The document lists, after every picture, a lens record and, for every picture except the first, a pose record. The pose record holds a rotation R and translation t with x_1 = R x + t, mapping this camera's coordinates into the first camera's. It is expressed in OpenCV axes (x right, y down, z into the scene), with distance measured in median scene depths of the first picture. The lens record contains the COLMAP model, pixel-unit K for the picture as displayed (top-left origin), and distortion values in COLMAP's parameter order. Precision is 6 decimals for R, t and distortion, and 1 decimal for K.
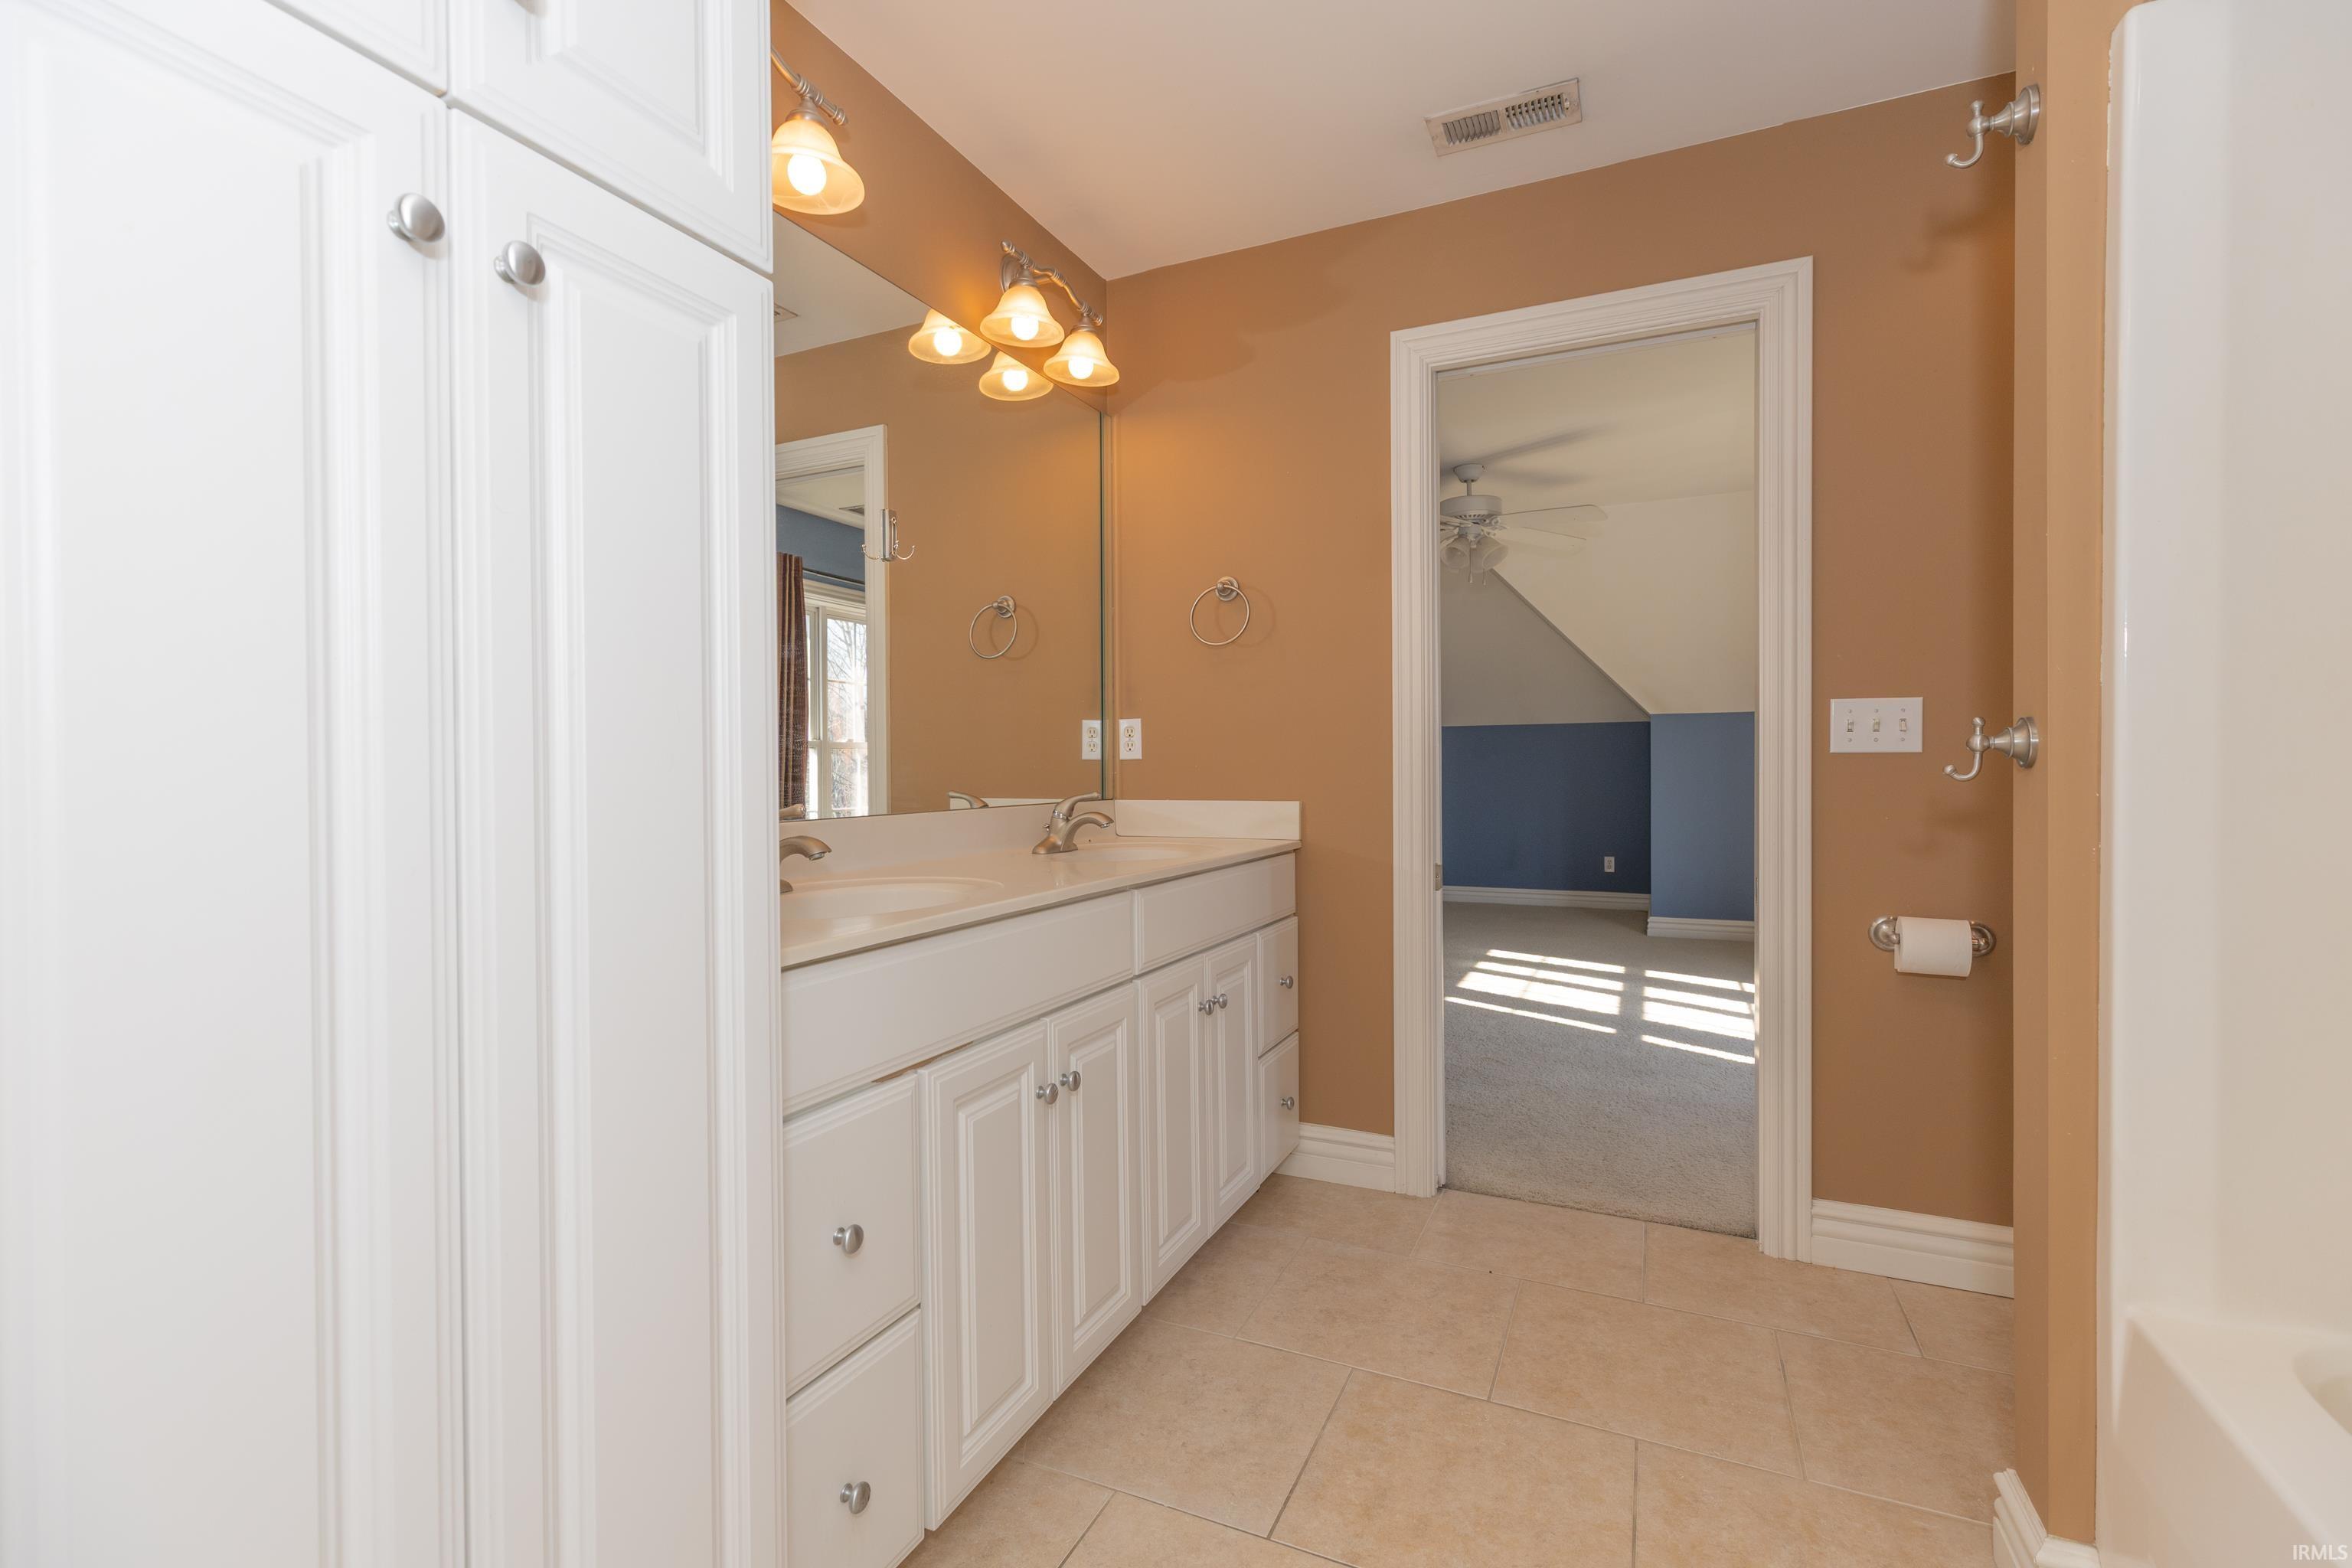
lens RADIAL K [[1043.7, 0, 1176.0], [0, 1043.7, 784.0], [0, 0, 1]] dist [-0.001532, 0.000084]
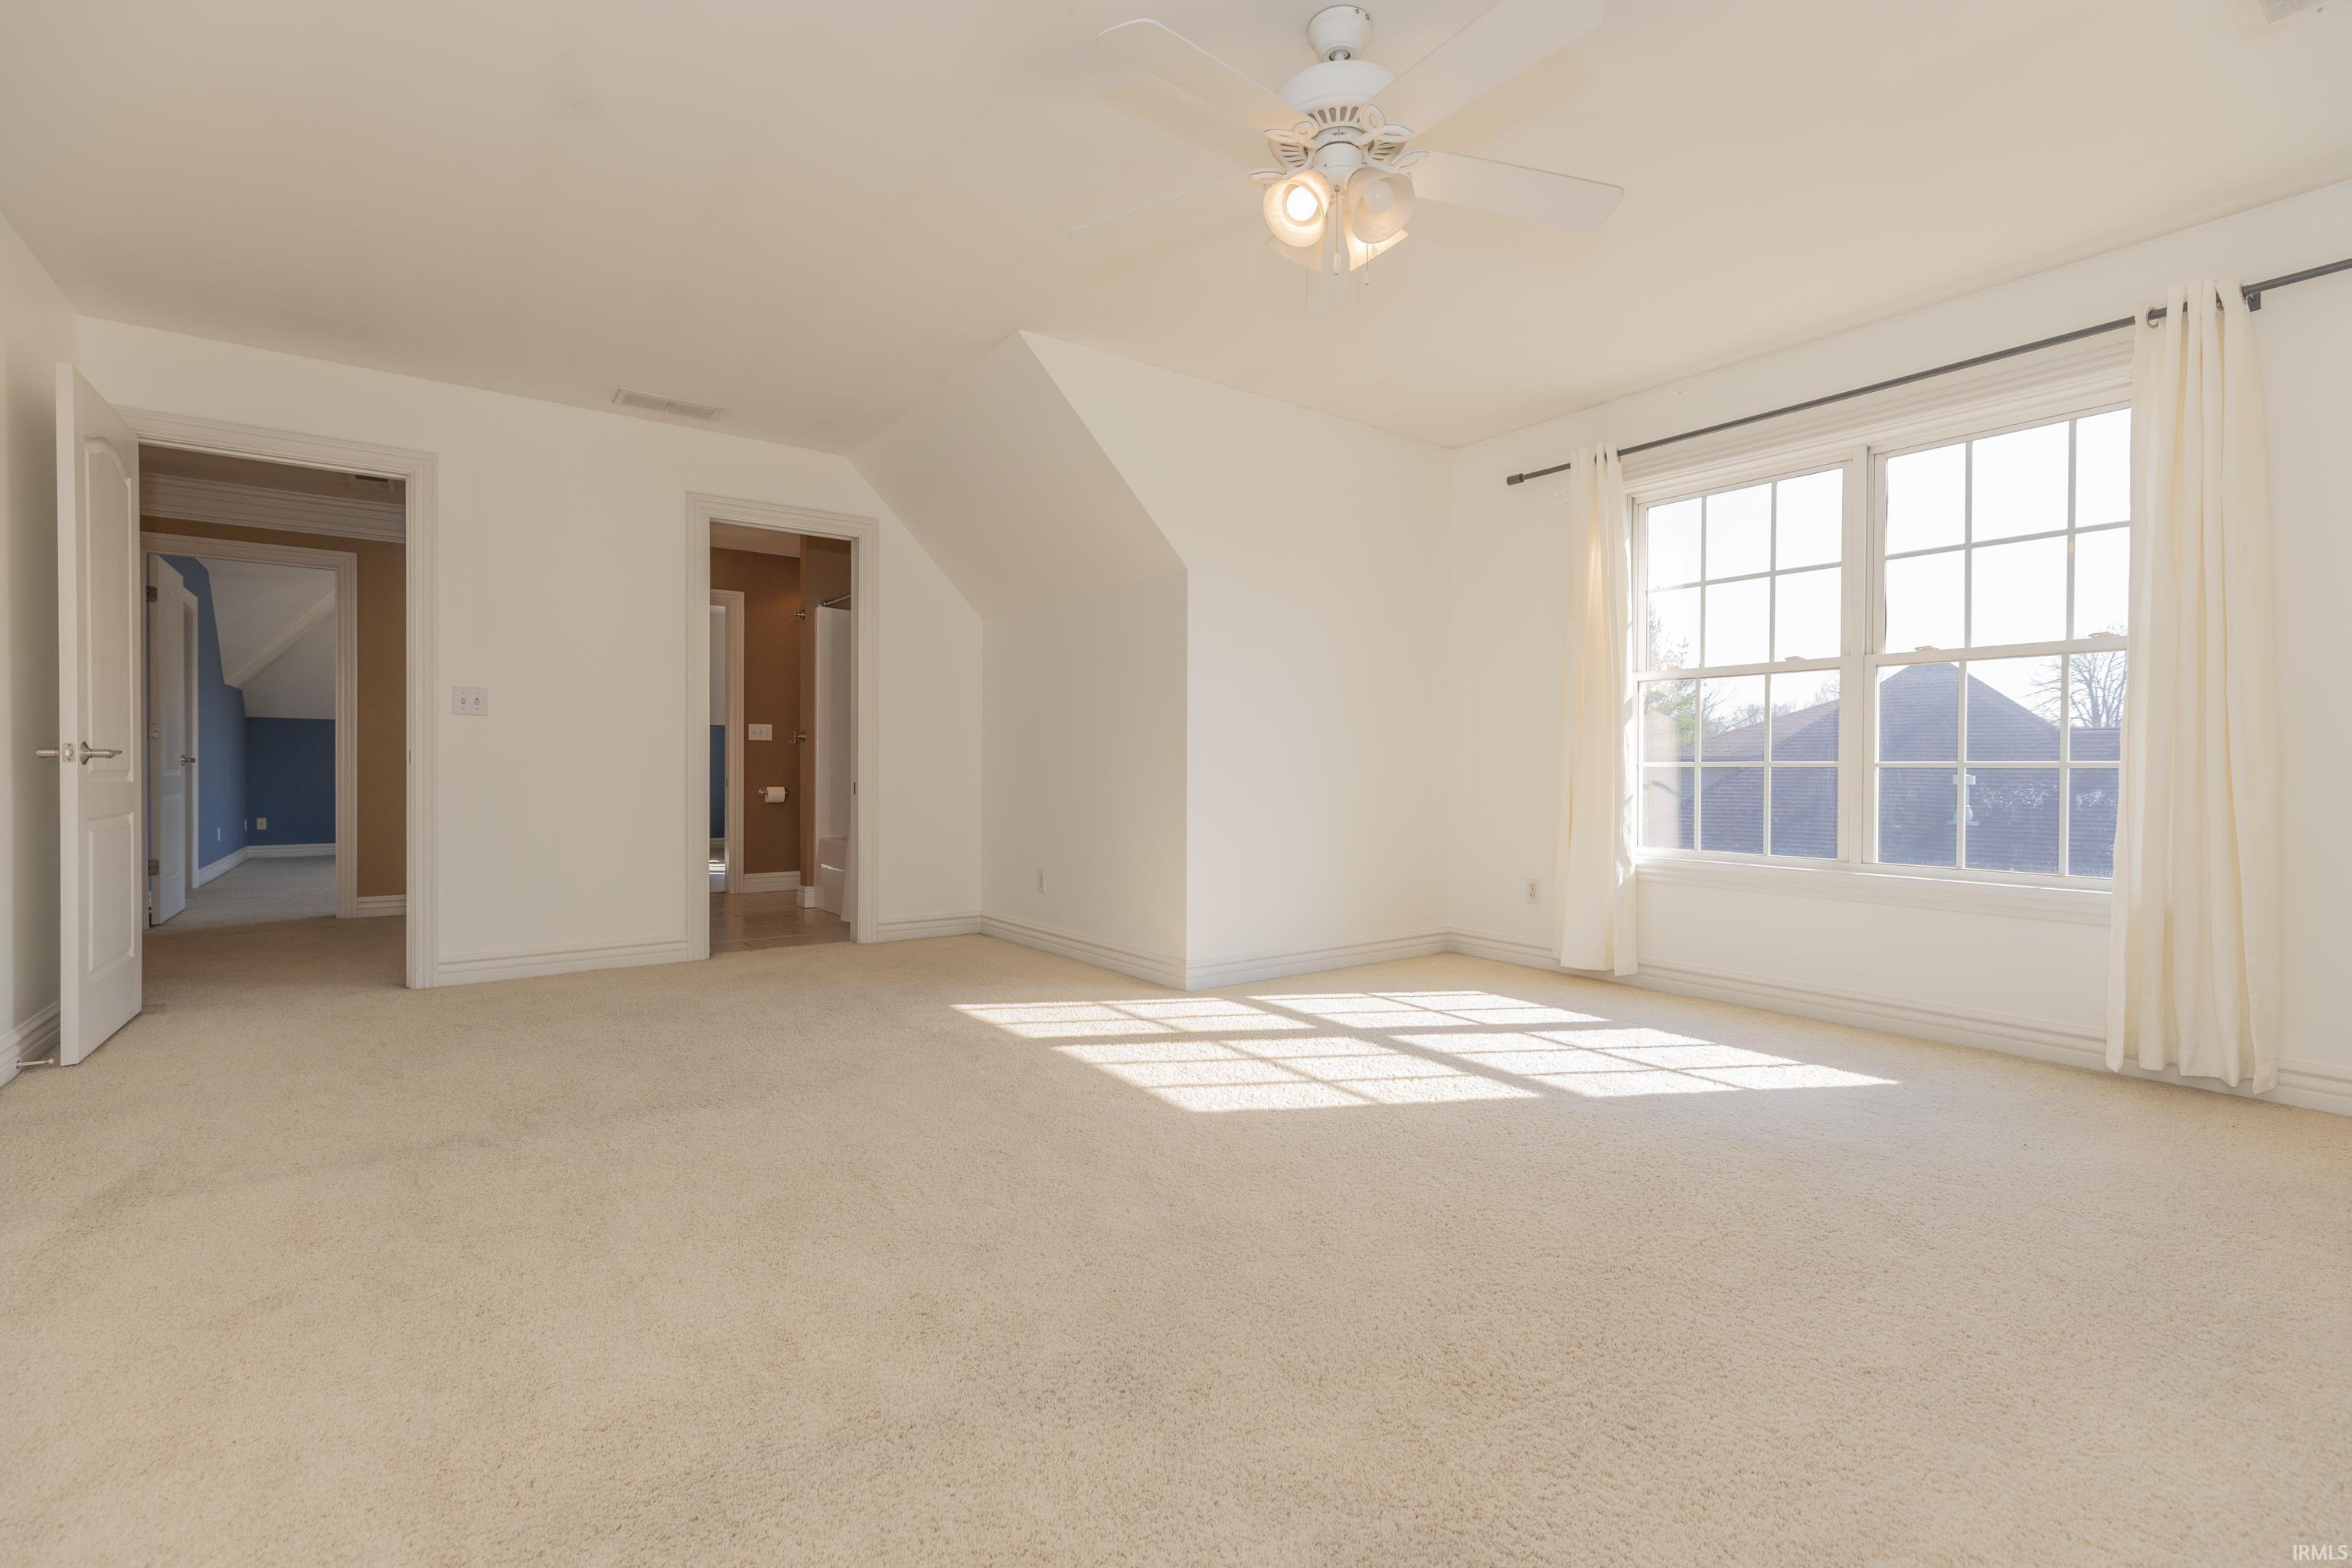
lens RADIAL K [[1043.7, 0, 1176.0], [0, 1043.7, 784.0], [0, 0, 1]] dist [-0.001532, 0.000084]
pose [[0.488751, -0.001369, 0.872422, -1.658224], [0.003621, 0.999993, -0.000460, 0.120592], [-0.872416, 0.003384, 0.488753, -1.871997]]
